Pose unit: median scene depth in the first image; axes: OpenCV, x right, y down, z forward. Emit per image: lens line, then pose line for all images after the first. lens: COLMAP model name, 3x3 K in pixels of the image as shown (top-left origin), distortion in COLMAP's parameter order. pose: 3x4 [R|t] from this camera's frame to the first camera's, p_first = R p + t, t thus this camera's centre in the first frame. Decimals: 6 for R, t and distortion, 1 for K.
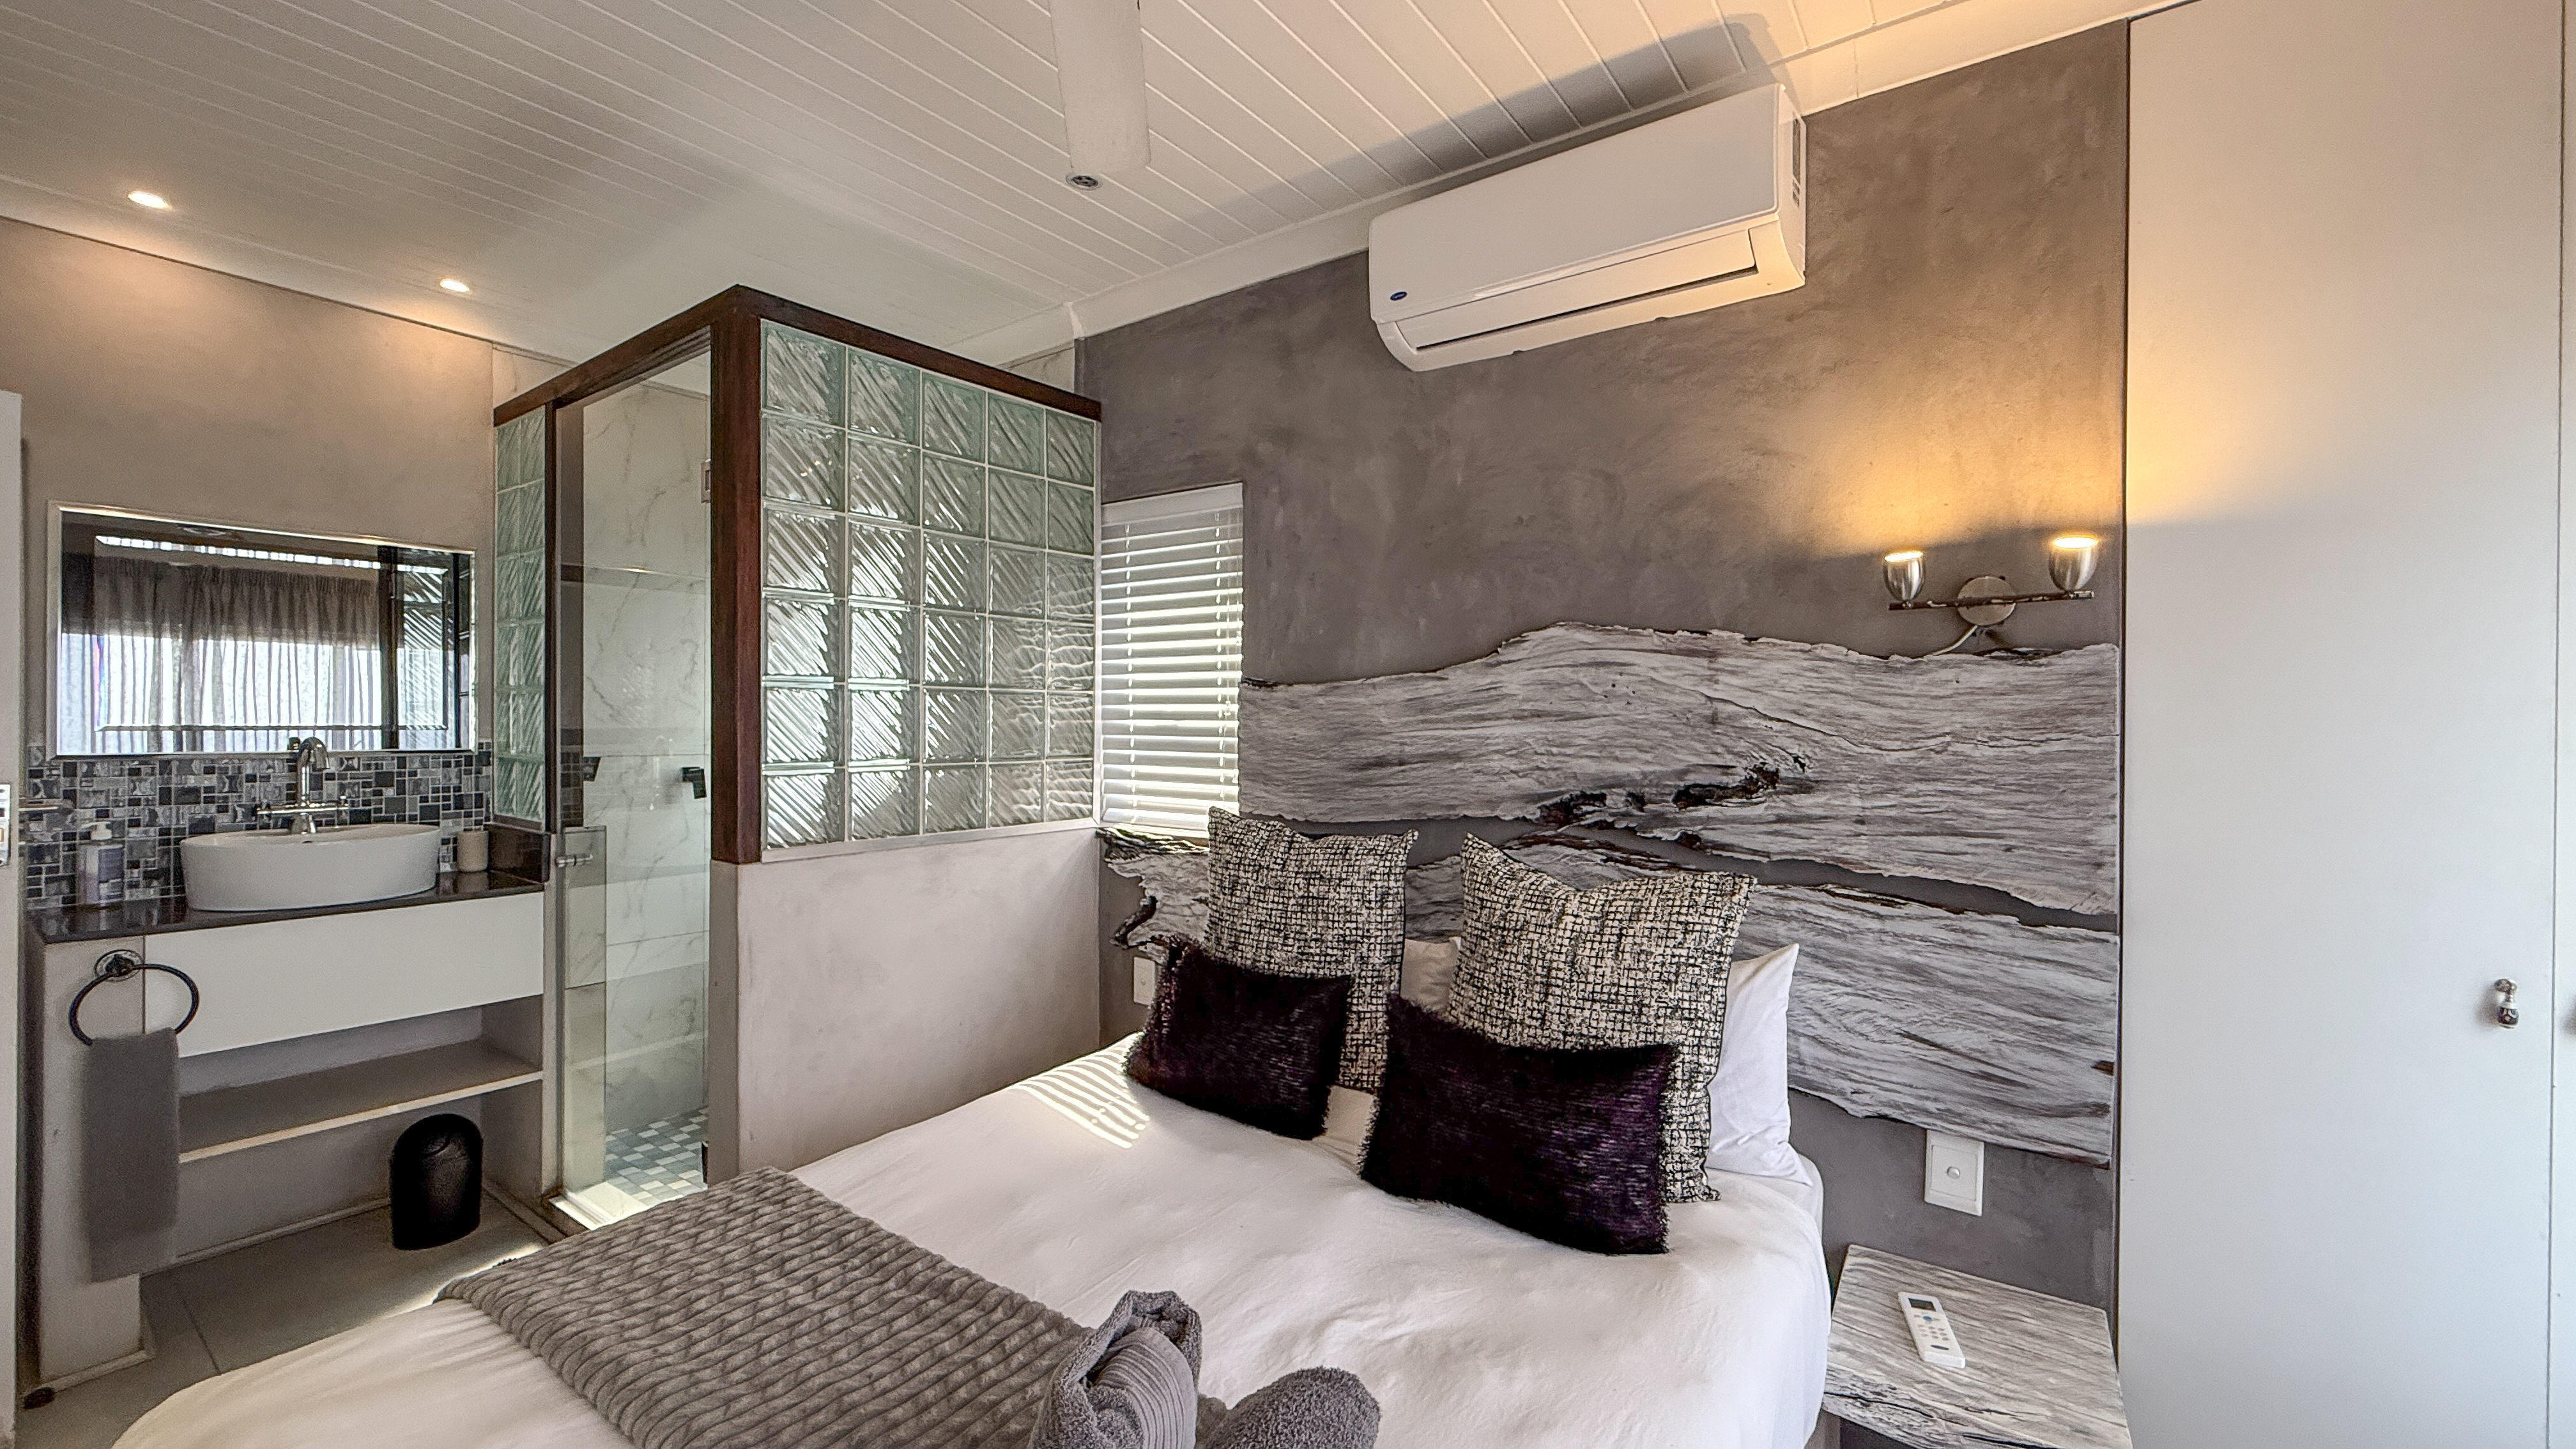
lens RADIAL K [[1033.7, 0, 1273.7], [0, 1033.7, 723.5], [0, 0, 1]] dist [-0.000248, 0.000469]
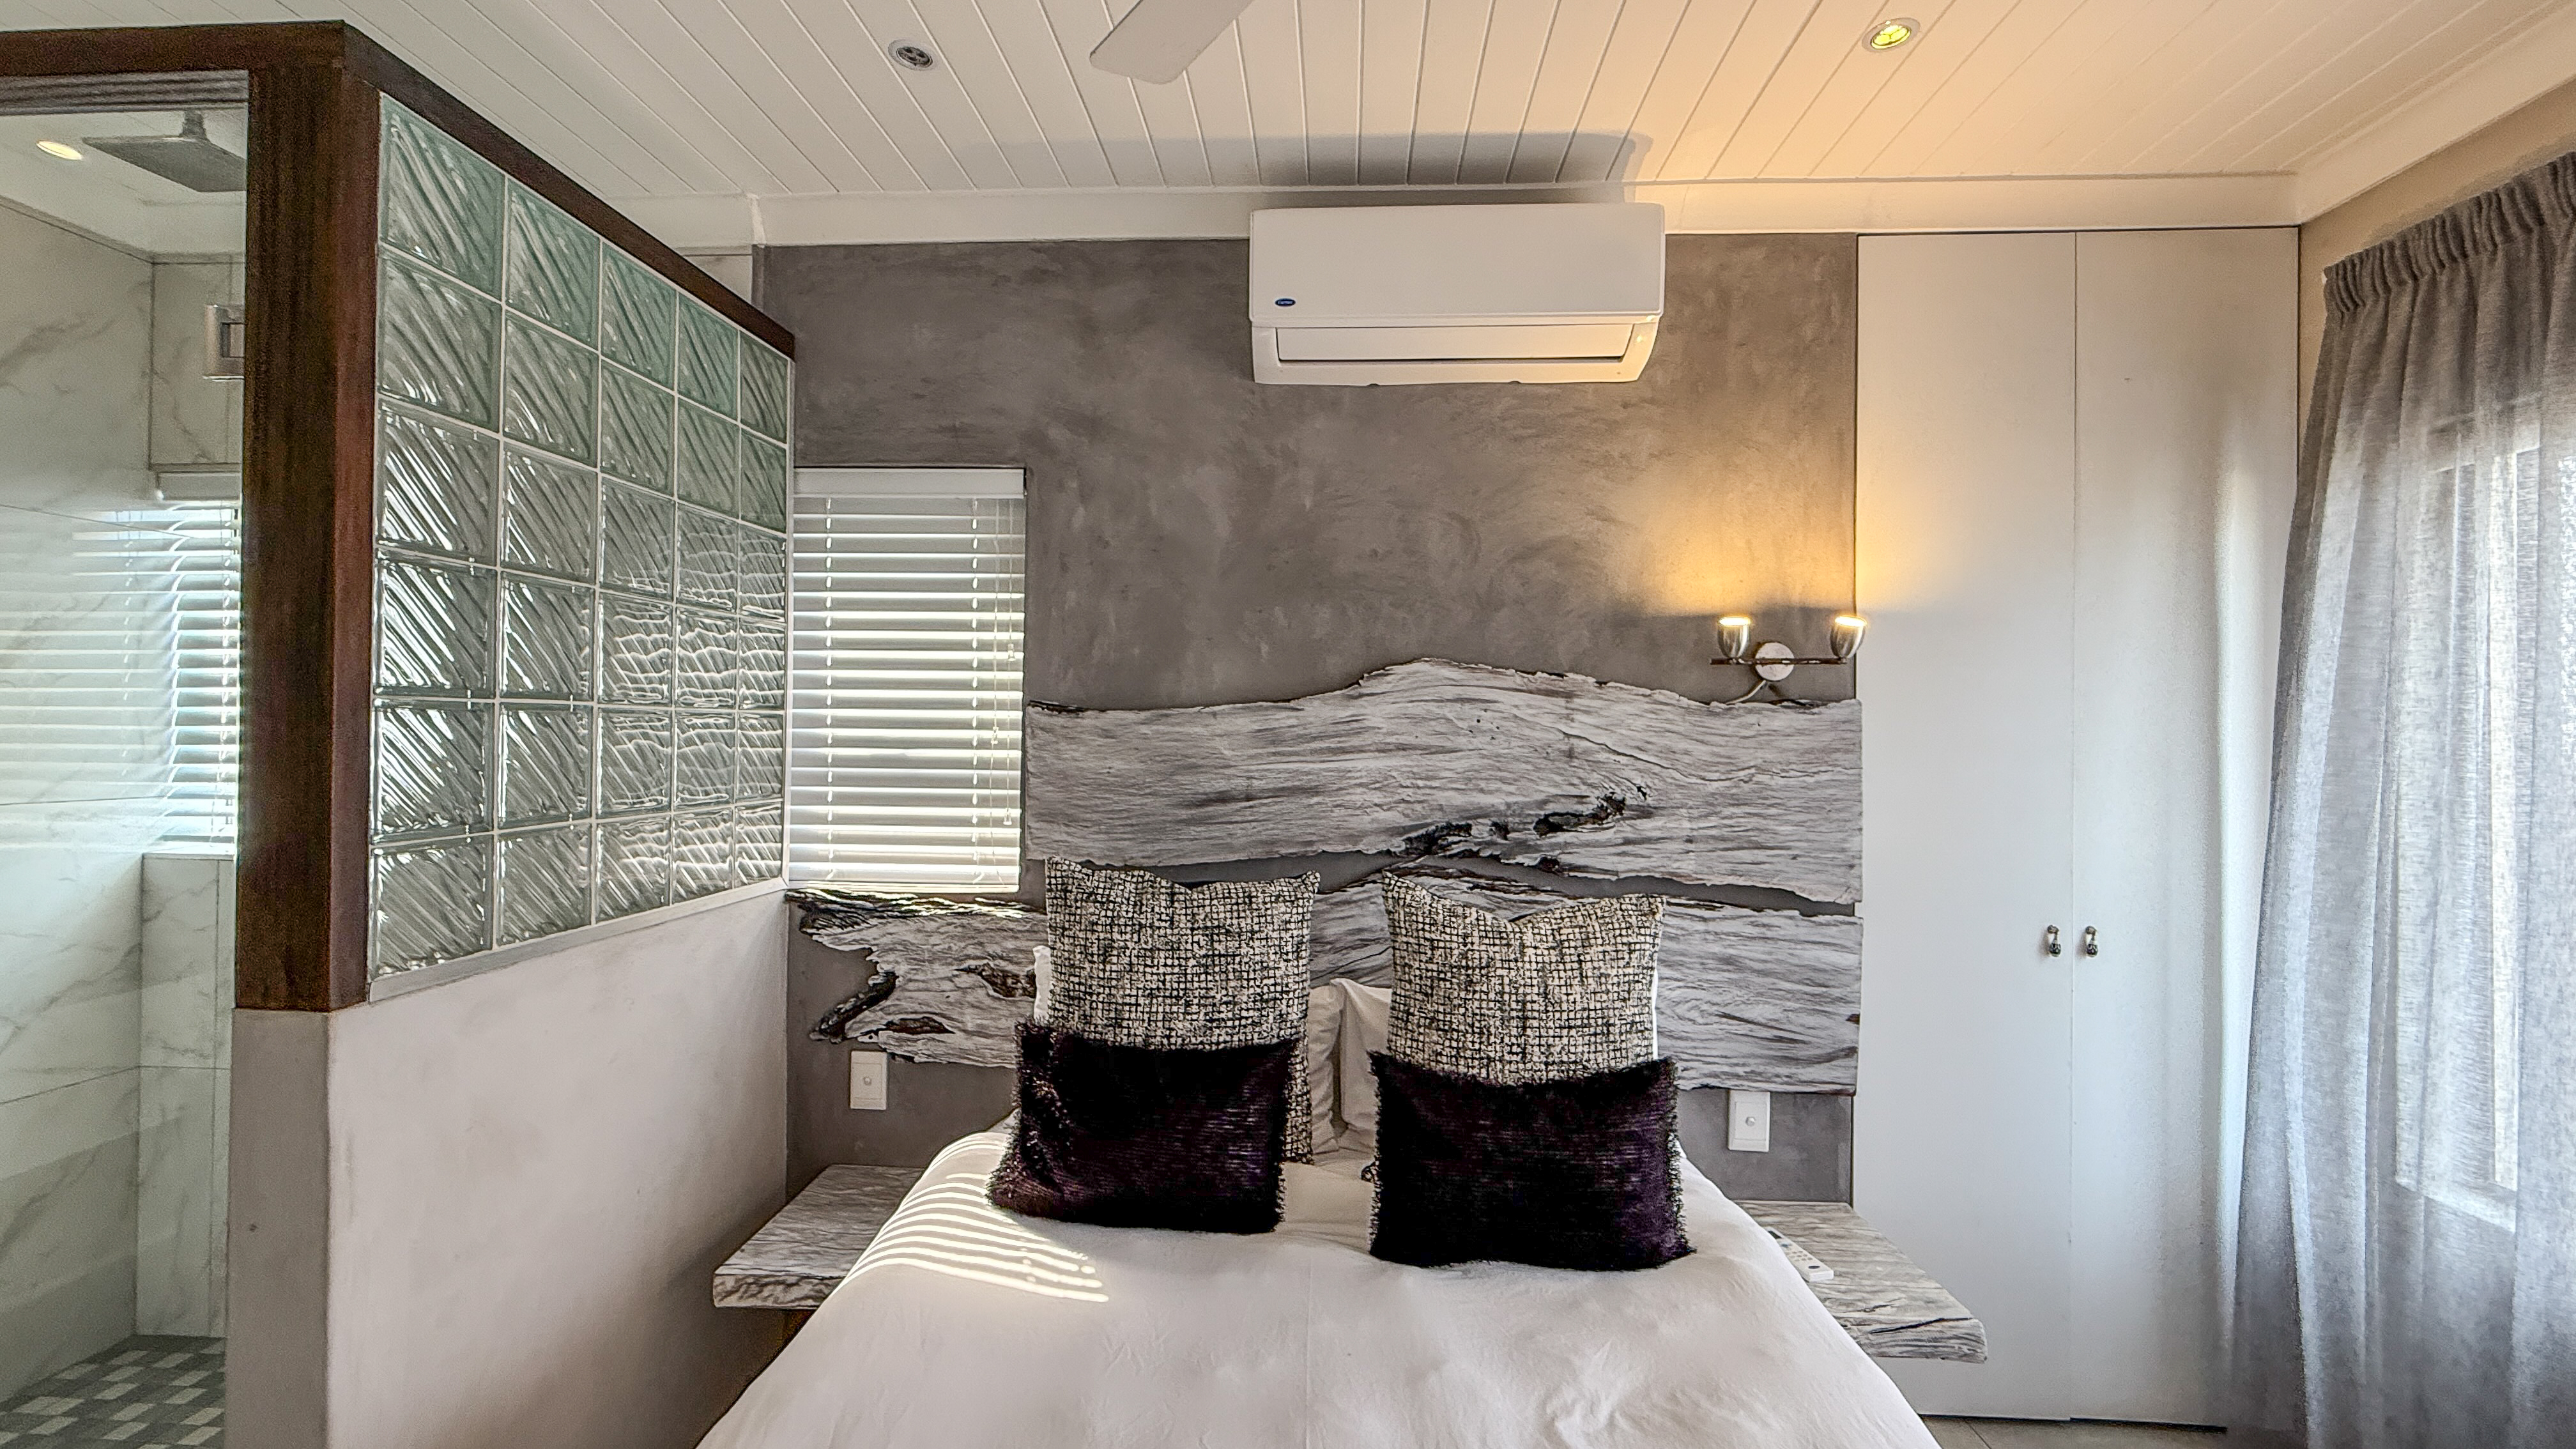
lens RADIAL K [[1033.7, 0, 1290.4], [0, 1033.7, 725.8], [0, 0, 1]] dist [-0.000248, 0.000469]
pose [[0.833302, 0.006940, 0.552775, -0.432074], [-0.003967, 0.999971, -0.006575, -0.025396], [-0.552804, 0.003286, 0.833305, 0.239335]]
